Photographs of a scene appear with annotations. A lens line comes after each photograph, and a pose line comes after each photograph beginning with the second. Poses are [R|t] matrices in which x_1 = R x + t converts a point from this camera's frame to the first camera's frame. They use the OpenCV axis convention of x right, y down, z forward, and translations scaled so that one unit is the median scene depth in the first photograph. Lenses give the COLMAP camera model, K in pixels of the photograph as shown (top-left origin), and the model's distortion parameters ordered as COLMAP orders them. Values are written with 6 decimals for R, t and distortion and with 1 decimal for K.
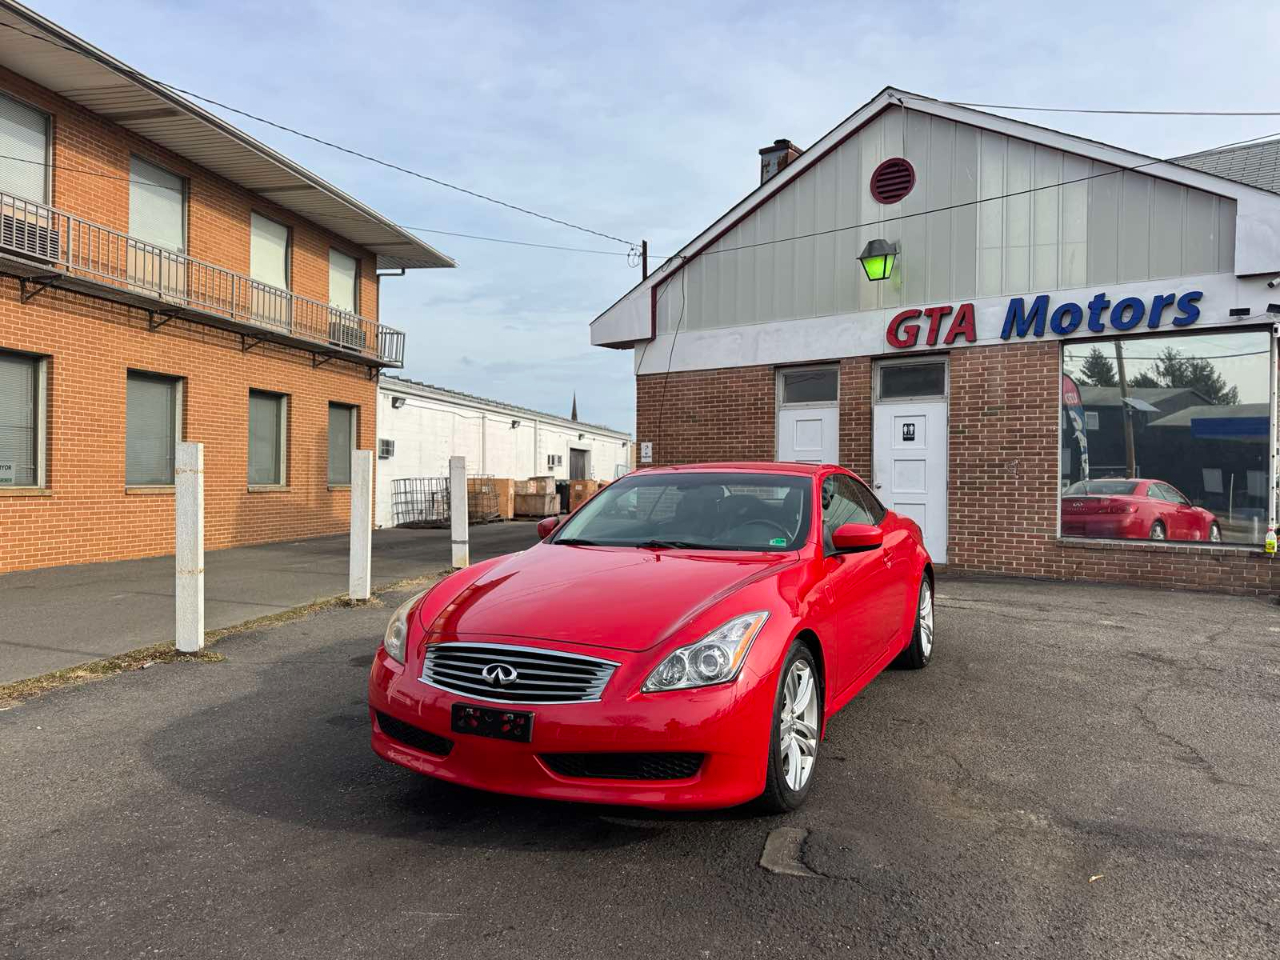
lens RADIAL K [[902.0, 0, 642.7], [0, 902.0, 480.4], [0, 0, 1]] dist [0.058095, -0.069977]
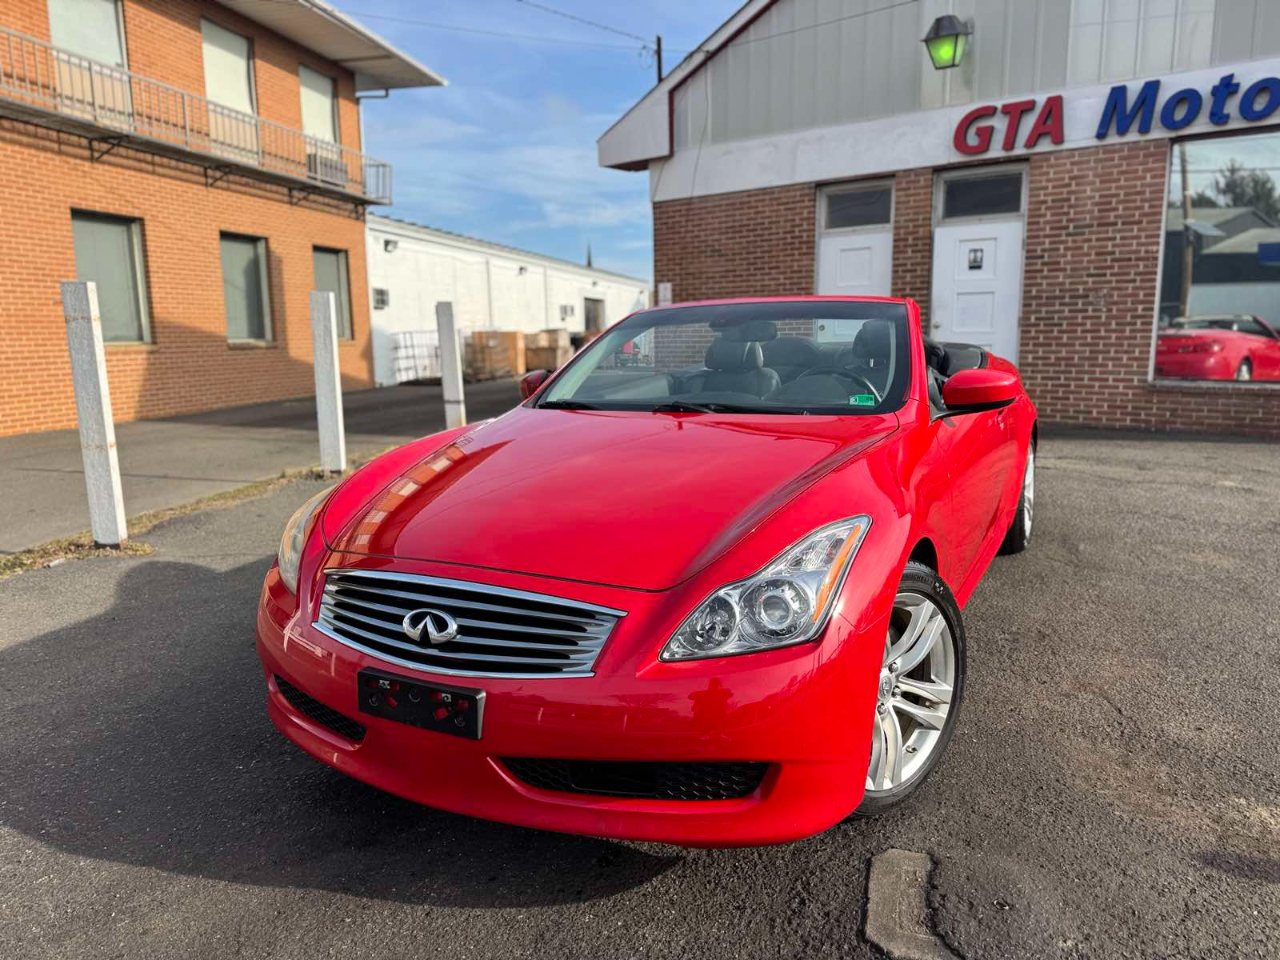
lens RADIAL K [[908.8, 0, 640.0], [0, 908.8, 480.0], [0, 0, 1]] dist [0.007350, -0.004864]
pose [[0.999477, -0.017474, -0.027215, 0.000120], [0.021670, 0.986481, 0.162435, 0.005320], [0.024009, -0.162939, 0.986344, 0.122479]]
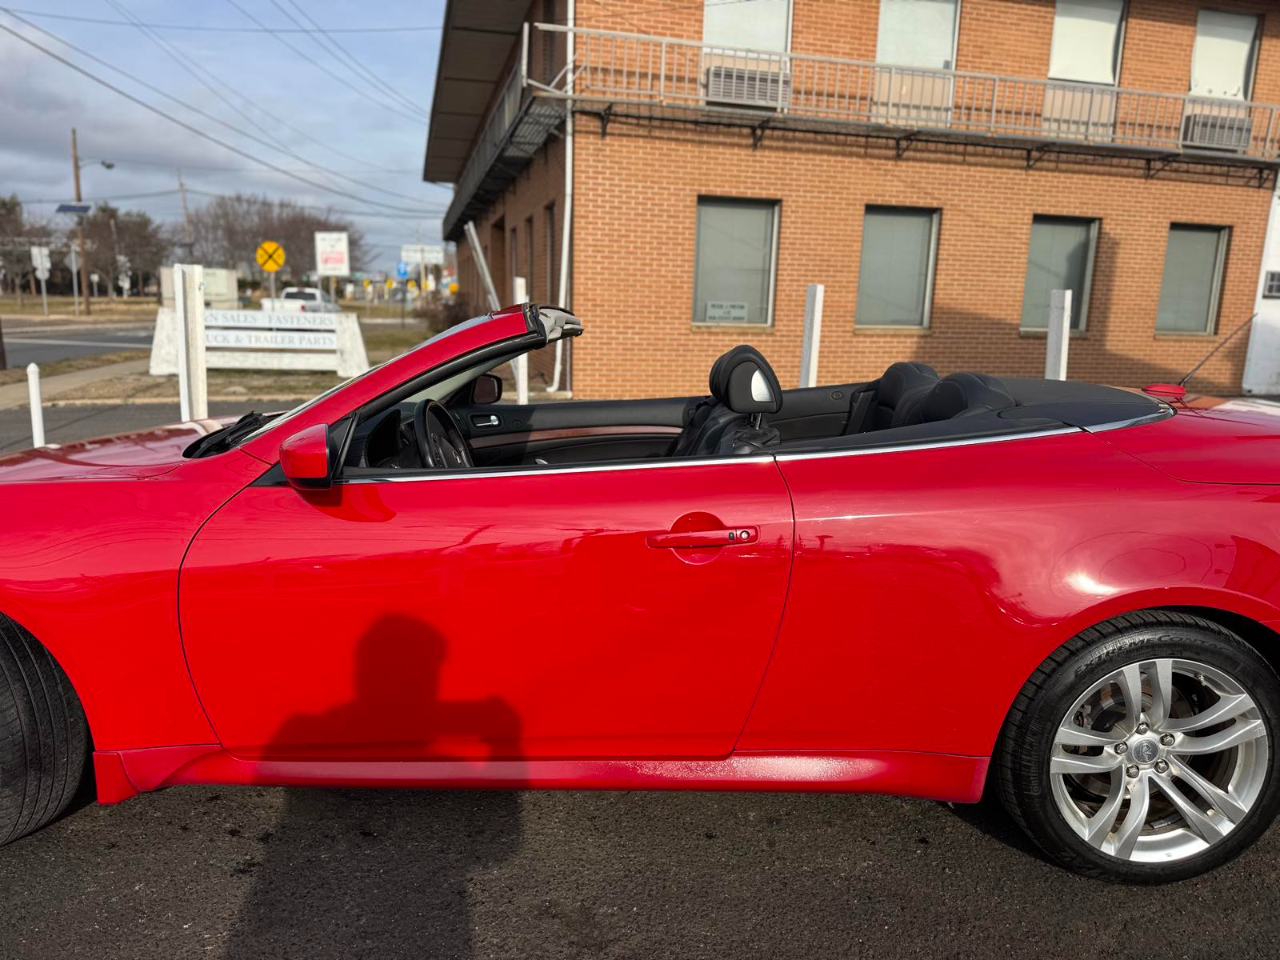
lens RADIAL K [[902.0, 0, 642.7], [0, 902.0, 480.4], [0, 0, 1]] dist [0.058095, -0.069977]
pose [[0.456284, 0.160859, -0.875174, 0.259330], [-0.020750, 0.985181, 0.170259, 0.009910], [0.889592, -0.059527, 0.452860, 0.359501]]
